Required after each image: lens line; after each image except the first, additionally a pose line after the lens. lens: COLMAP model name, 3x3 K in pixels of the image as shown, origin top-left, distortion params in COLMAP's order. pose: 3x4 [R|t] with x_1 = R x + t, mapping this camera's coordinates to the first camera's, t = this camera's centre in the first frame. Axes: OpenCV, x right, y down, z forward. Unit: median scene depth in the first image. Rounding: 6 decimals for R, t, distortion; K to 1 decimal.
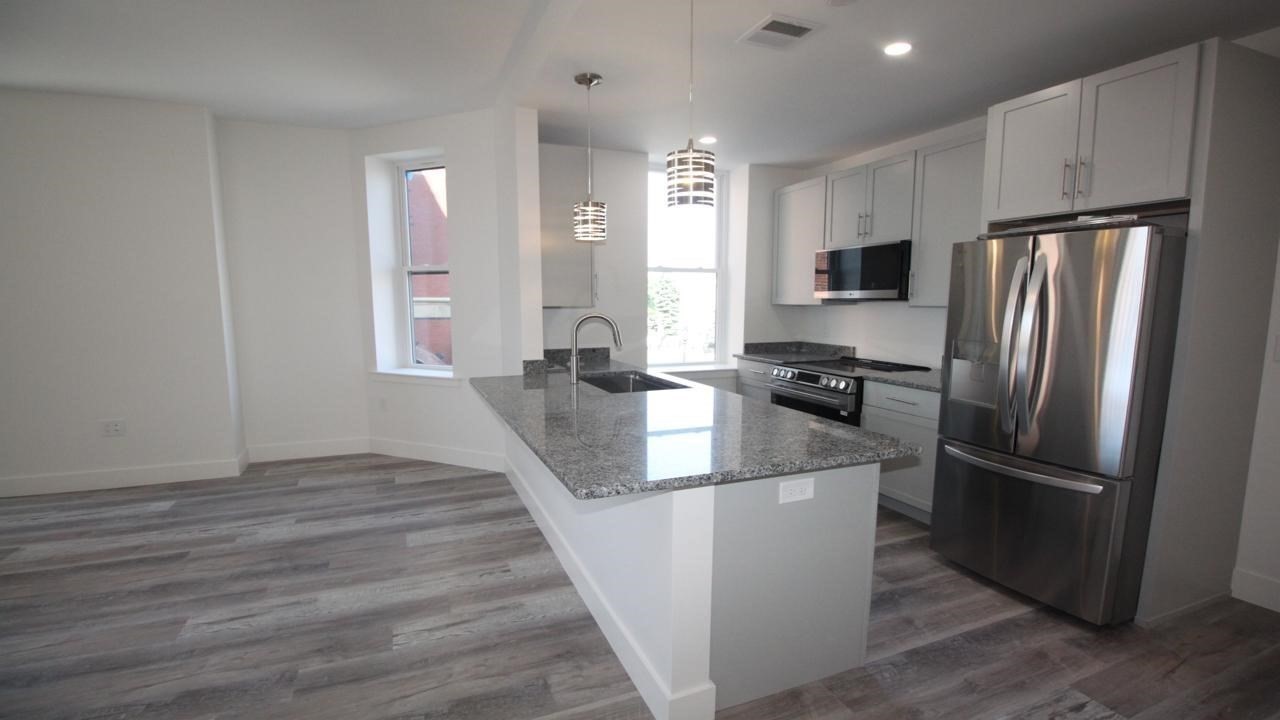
lens RADIAL K [[608.1, 0, 636.8], [0, 608.1, 340.9], [0, 0, 1]] dist [-0.016019, -0.000390]
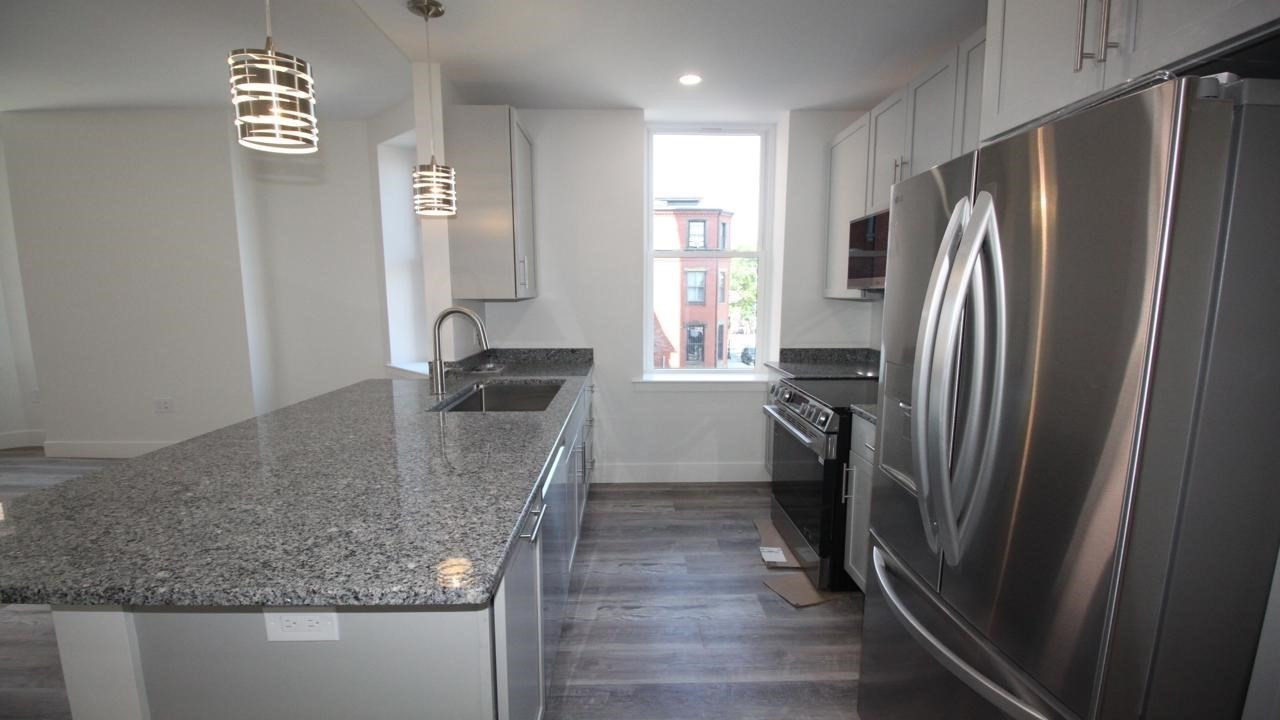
lens RADIAL K [[608.1, 0, 636.8], [0, 608.1, 340.9], [0, 0, 1]] dist [-0.016019, -0.000390]
pose [[0.927932, 0.029043, -0.371616, 0.358844], [-0.025900, 0.999574, 0.013445, -0.013951], [0.371849, -0.002851, 0.928289, 0.278280]]
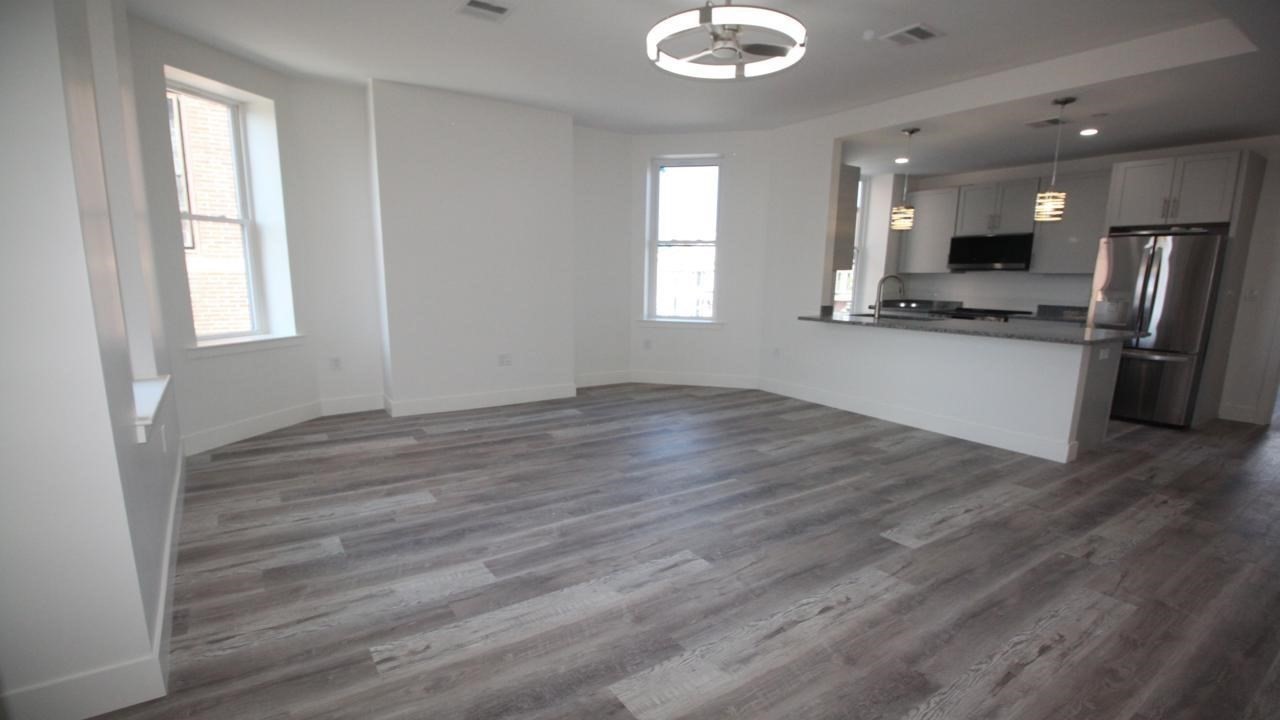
lens RADIAL K [[608.1, 0, 636.8], [0, 608.1, 340.9], [0, 0, 1]] dist [-0.016019, -0.000390]
pose [[0.979726, -0.012889, 0.199928, -0.905327], [0.004504, 0.999093, 0.042338, 0.050511], [-0.200293, -0.040580, 0.978895, -0.391017]]
